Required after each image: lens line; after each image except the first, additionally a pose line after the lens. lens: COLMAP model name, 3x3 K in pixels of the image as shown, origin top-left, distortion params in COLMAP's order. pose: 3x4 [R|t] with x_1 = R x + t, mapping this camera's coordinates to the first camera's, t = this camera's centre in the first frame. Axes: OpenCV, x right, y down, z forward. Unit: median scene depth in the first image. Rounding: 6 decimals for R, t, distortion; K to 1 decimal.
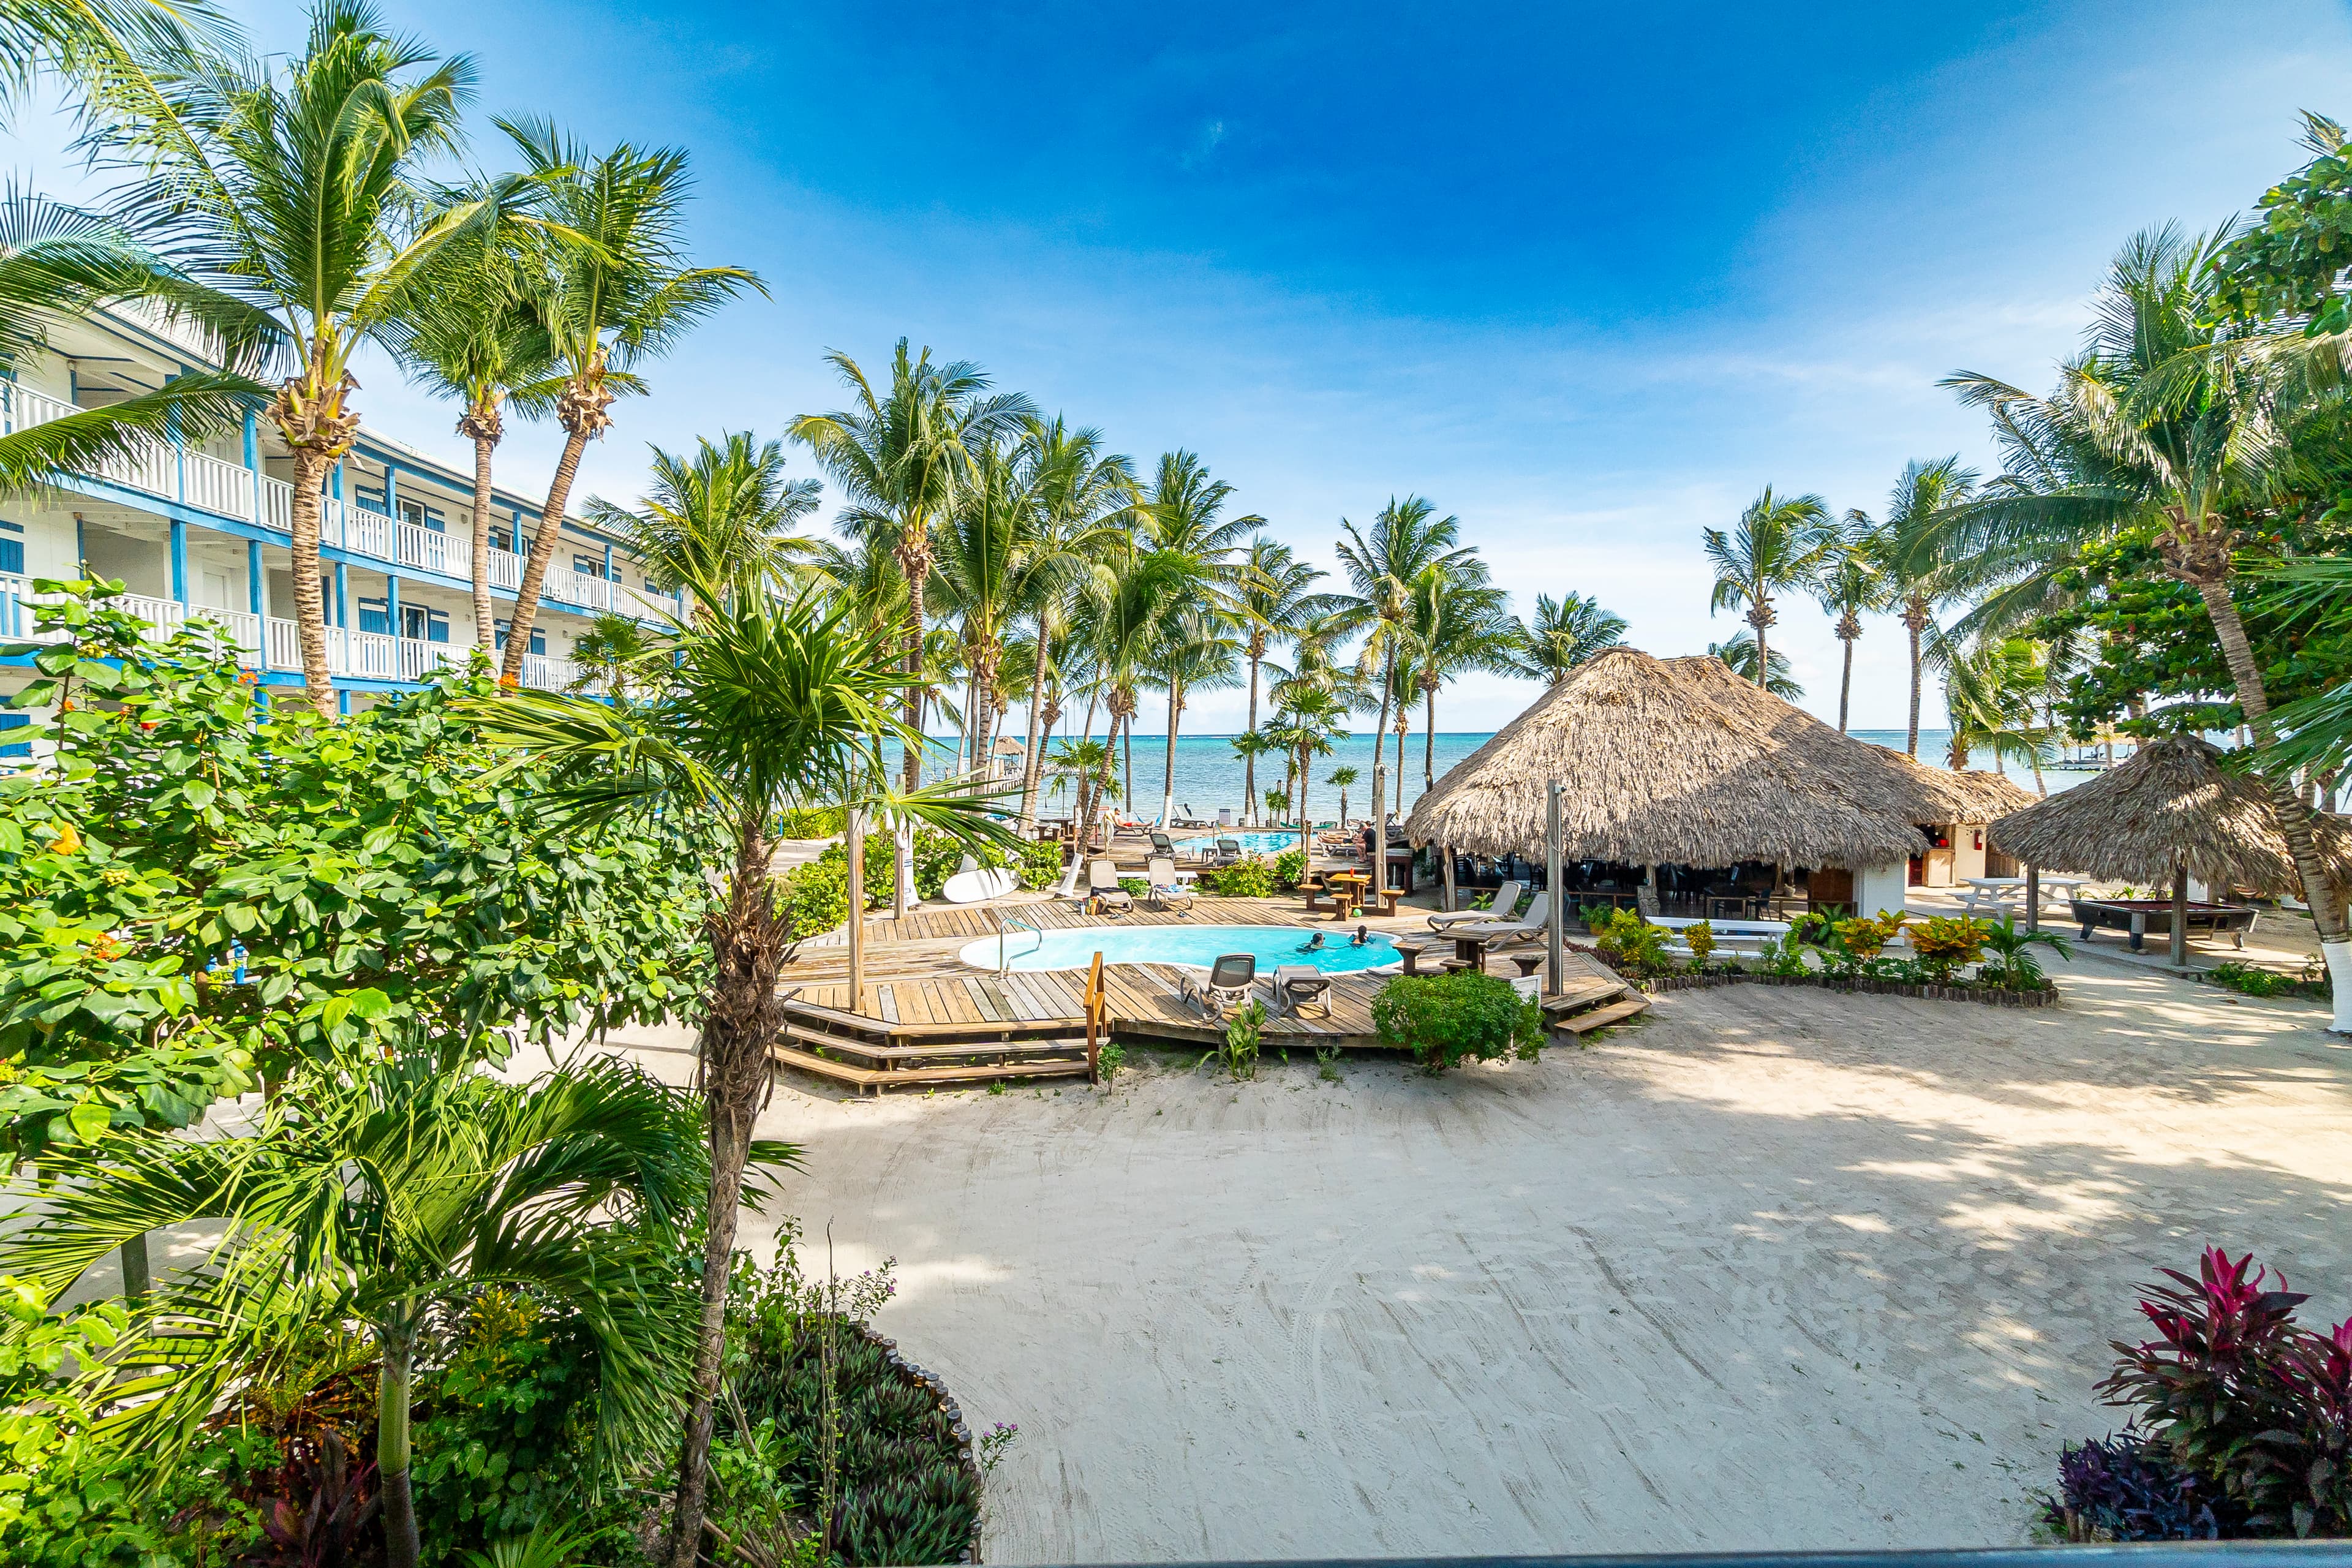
lens RADIAL K [[1009.8, 0, 1187.1], [0, 1009.8, 773.6], [0, 0, 1]] dist [-0.011632, 0.001439]
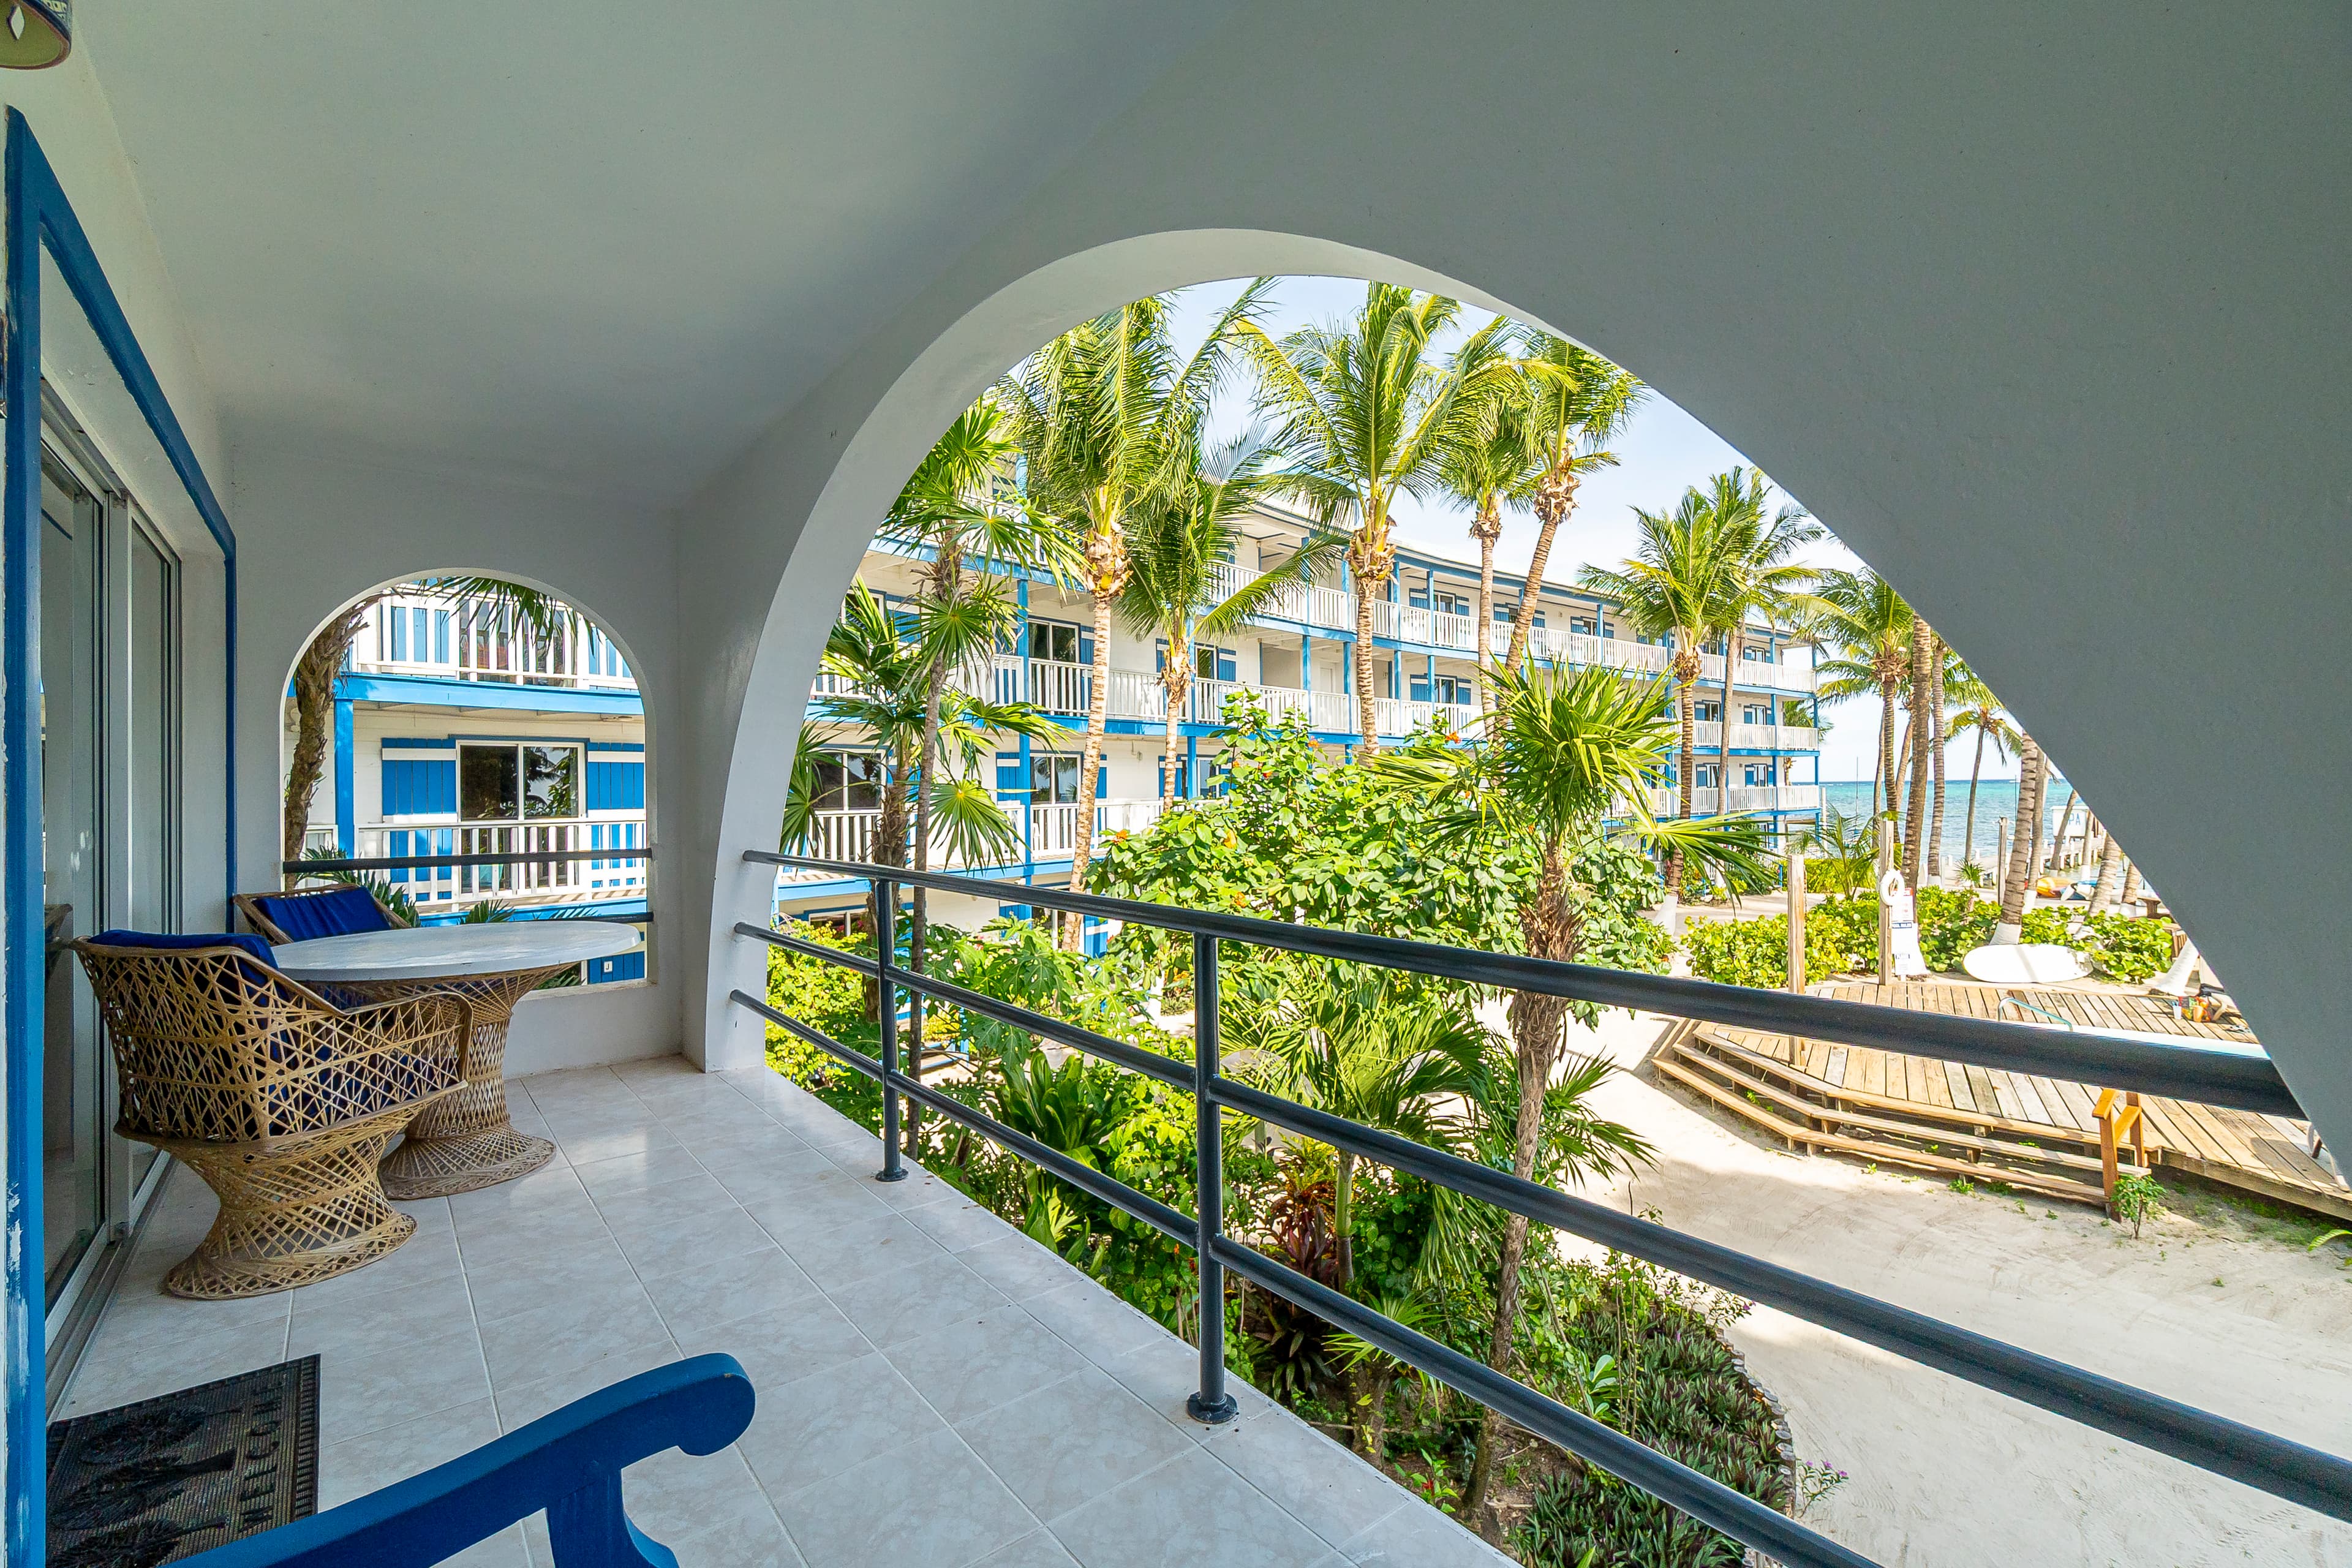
lens RADIAL K [[1009.8, 0, 1173.8], [0, 1009.8, 787.4], [0, 0, 1]] dist [-0.011632, 0.001439]
pose [[0.598729, -0.001787, -0.800949, 0.092678], [-0.022348, 0.999571, -0.018936, 0.003731], [0.800640, 0.029237, 0.598432, -0.056527]]
